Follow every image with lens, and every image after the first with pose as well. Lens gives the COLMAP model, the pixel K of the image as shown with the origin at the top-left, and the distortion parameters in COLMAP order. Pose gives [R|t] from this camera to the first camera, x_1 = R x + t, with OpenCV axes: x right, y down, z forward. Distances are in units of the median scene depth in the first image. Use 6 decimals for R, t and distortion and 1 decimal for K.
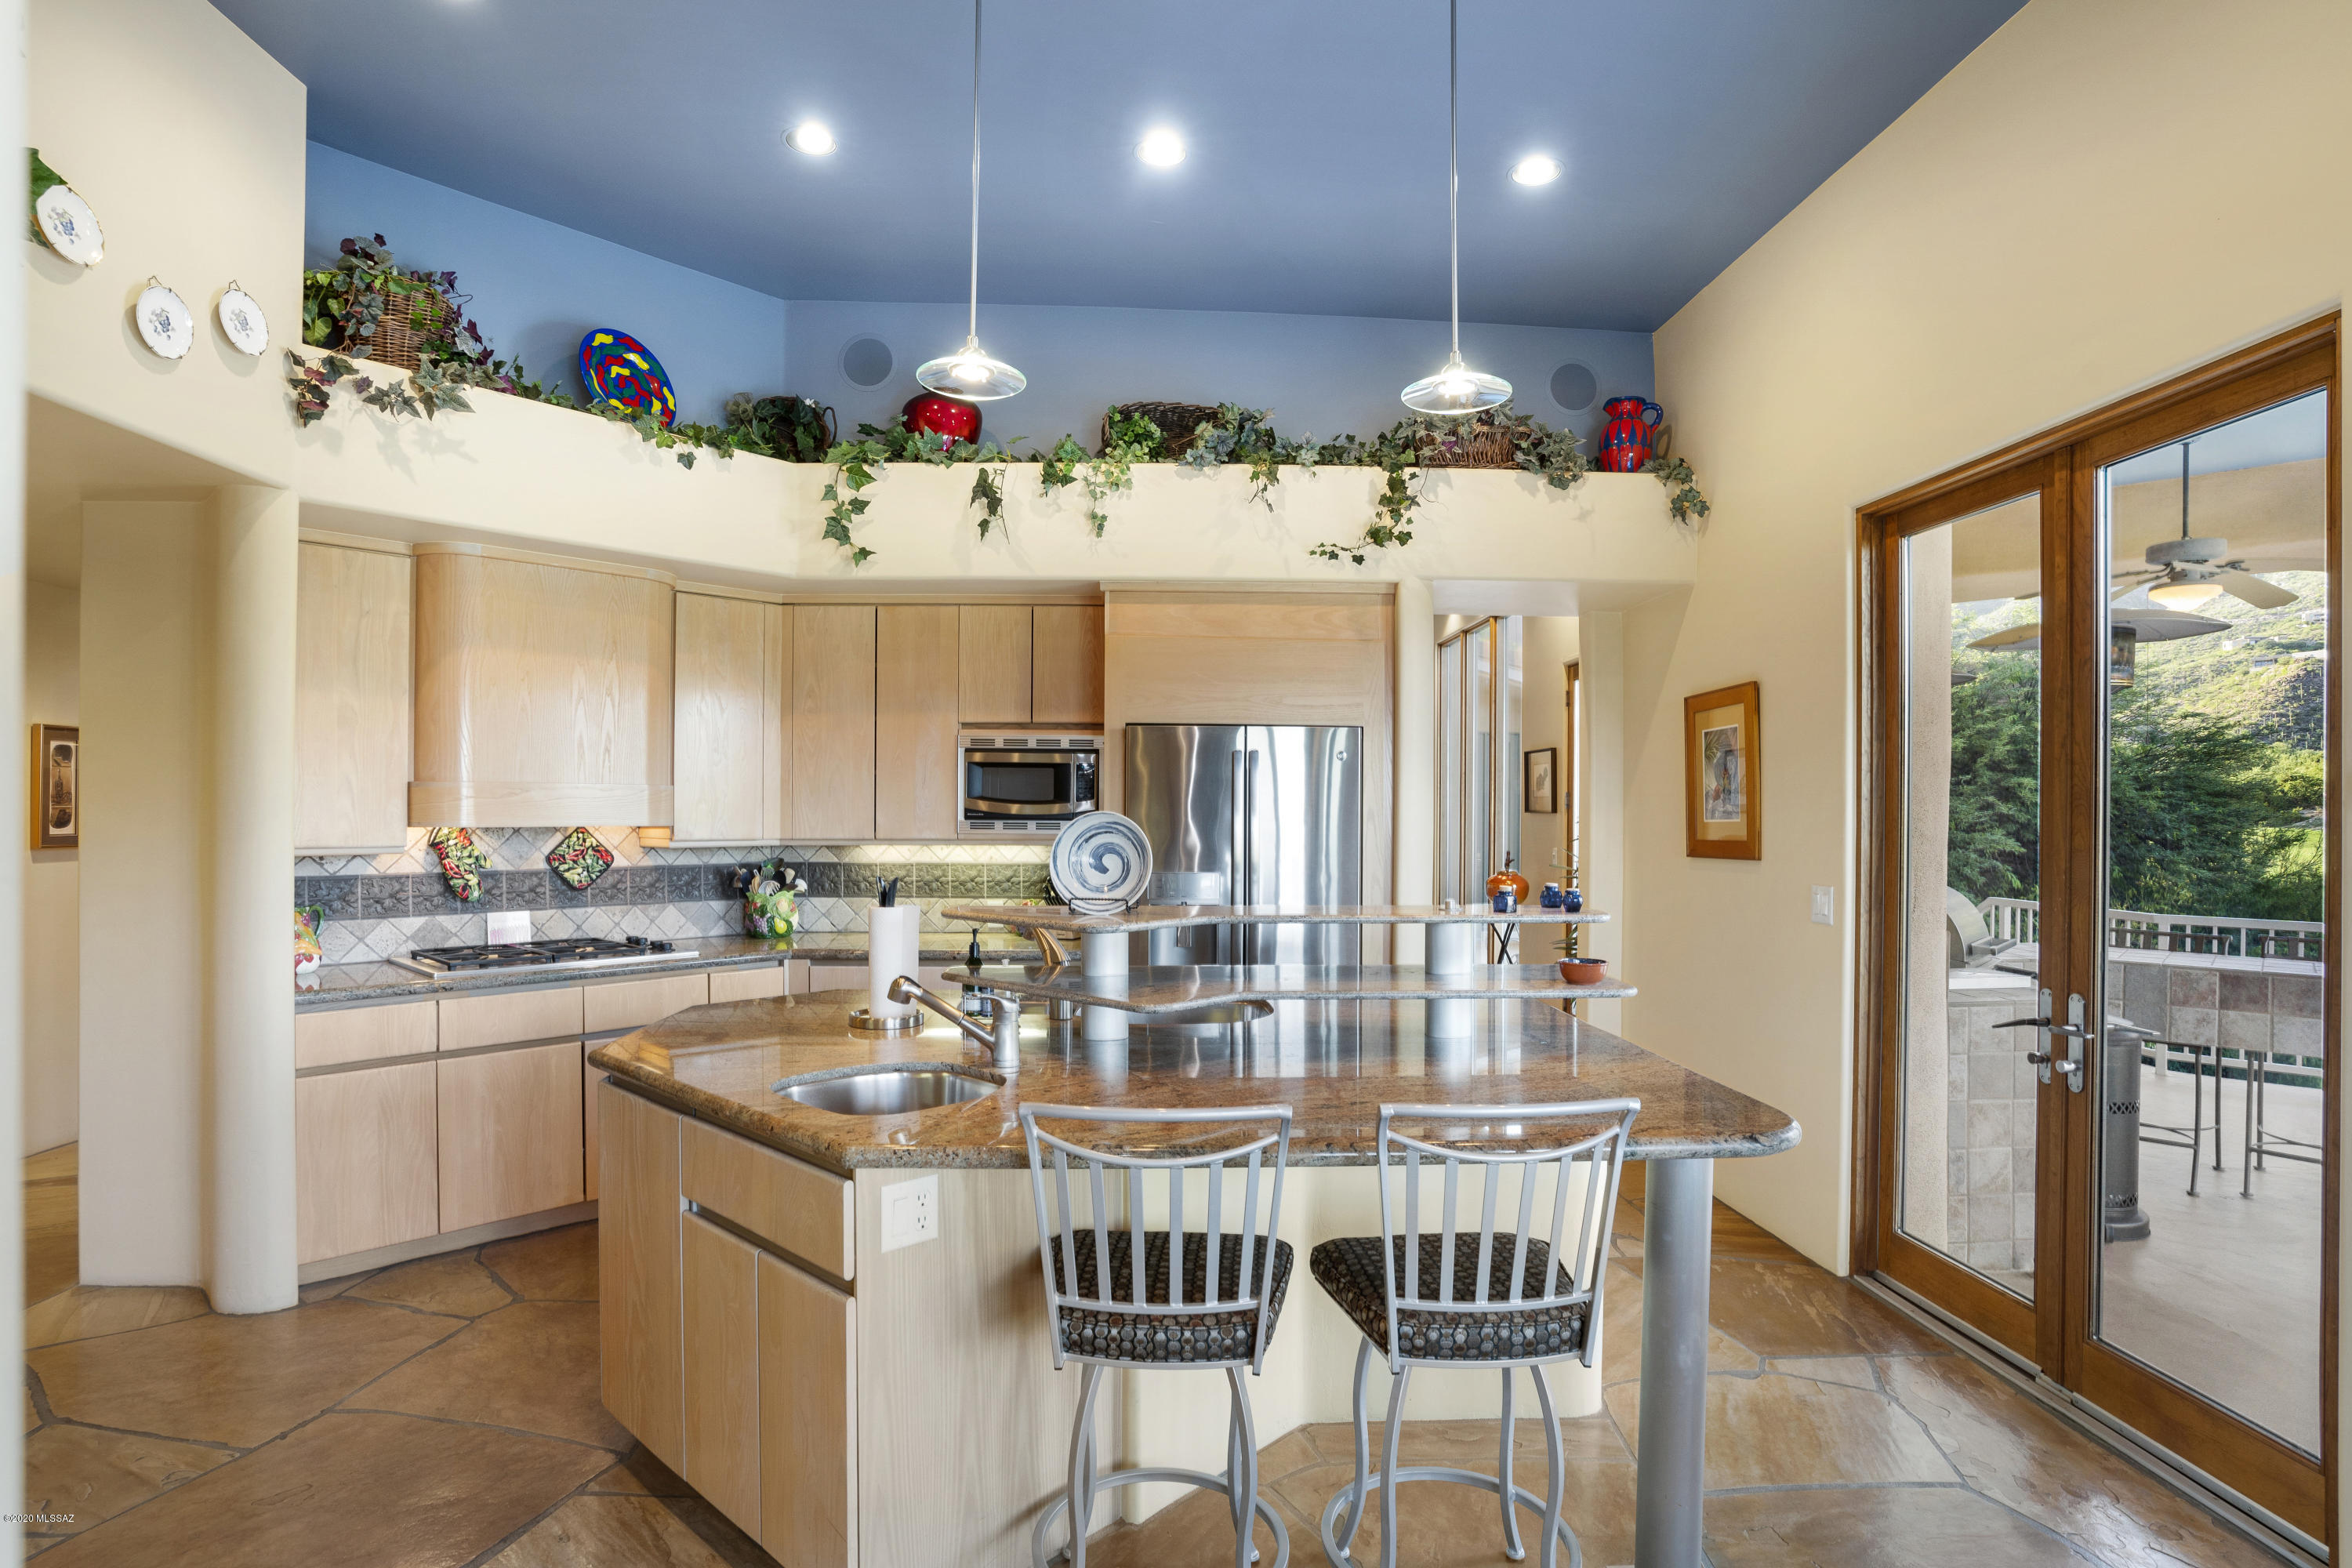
lens RADIAL K [[1185.2, 0, 1202.4], [0, 1185.2, 837.7], [0, 0, 1]] dist [-0.013974, 0.007349]
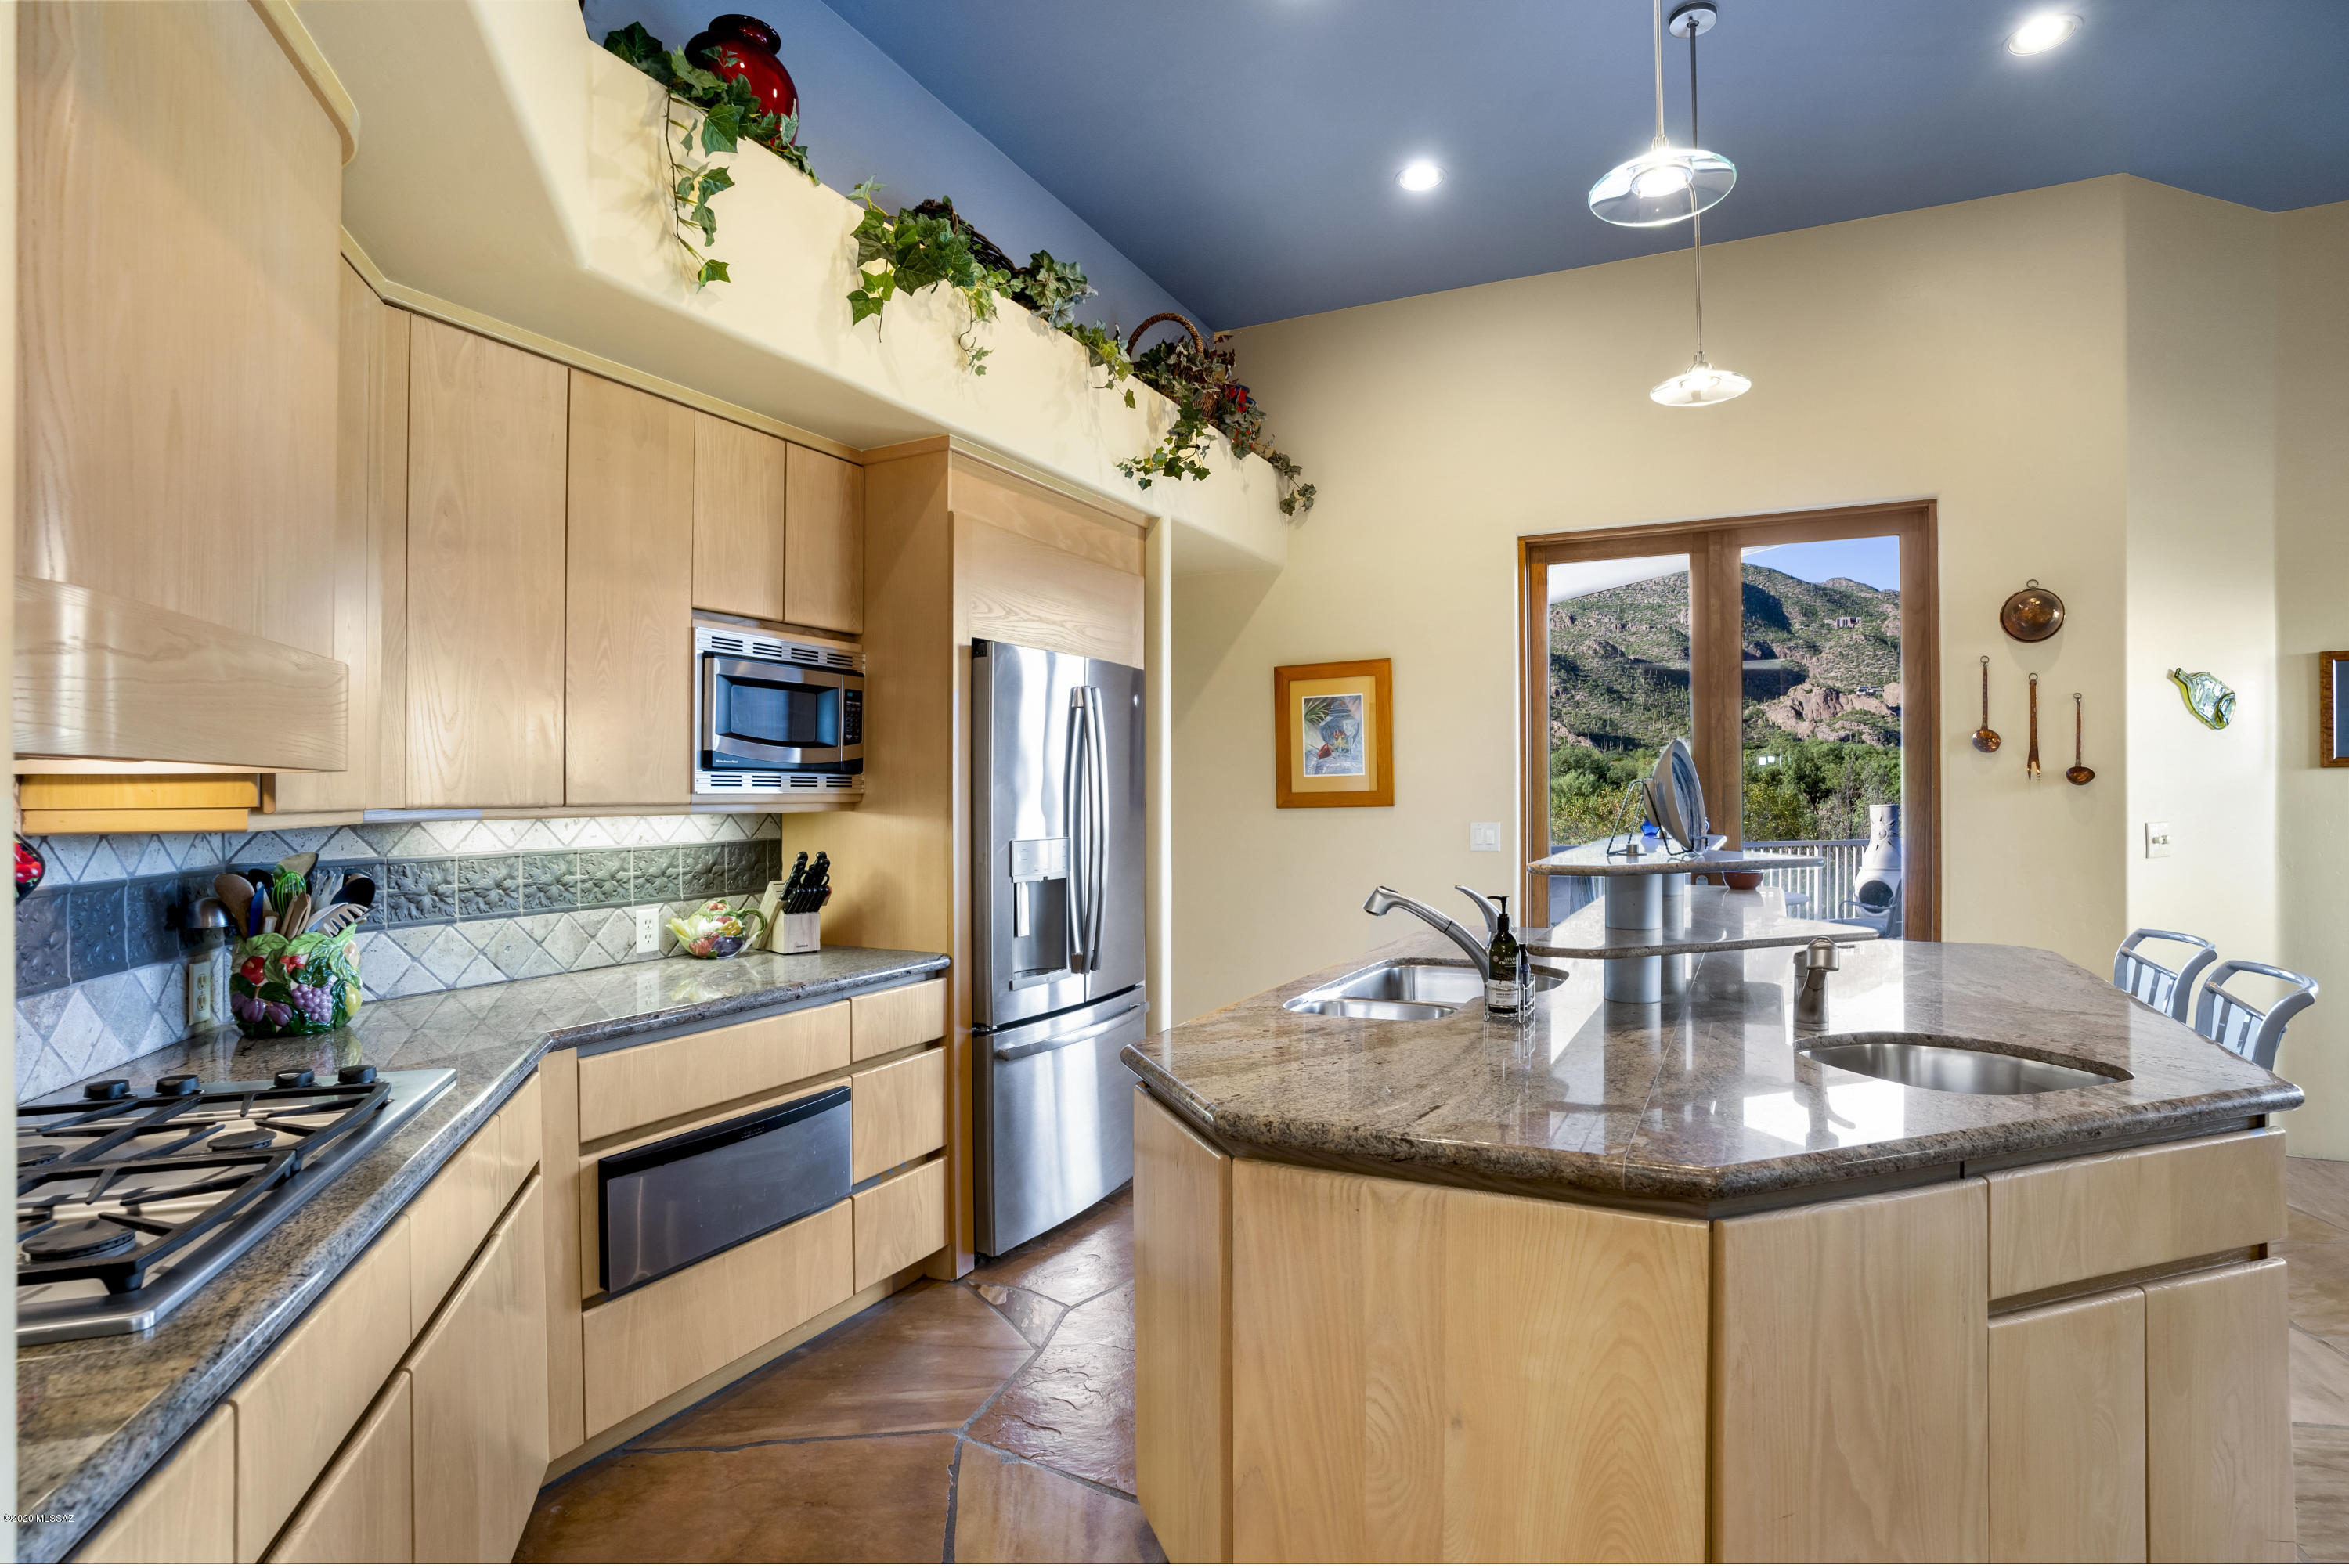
lens RADIAL K [[1183.6, 0, 1192.1], [0, 1183.6, 809.1], [0, 0, 1]] dist [-0.013974, 0.007349]
pose [[0.497638, -0.020892, 0.867133, -0.593328], [0.027702, 0.999583, 0.008185, 0.005674], [-0.866942, 0.019949, 0.498009, 0.492702]]
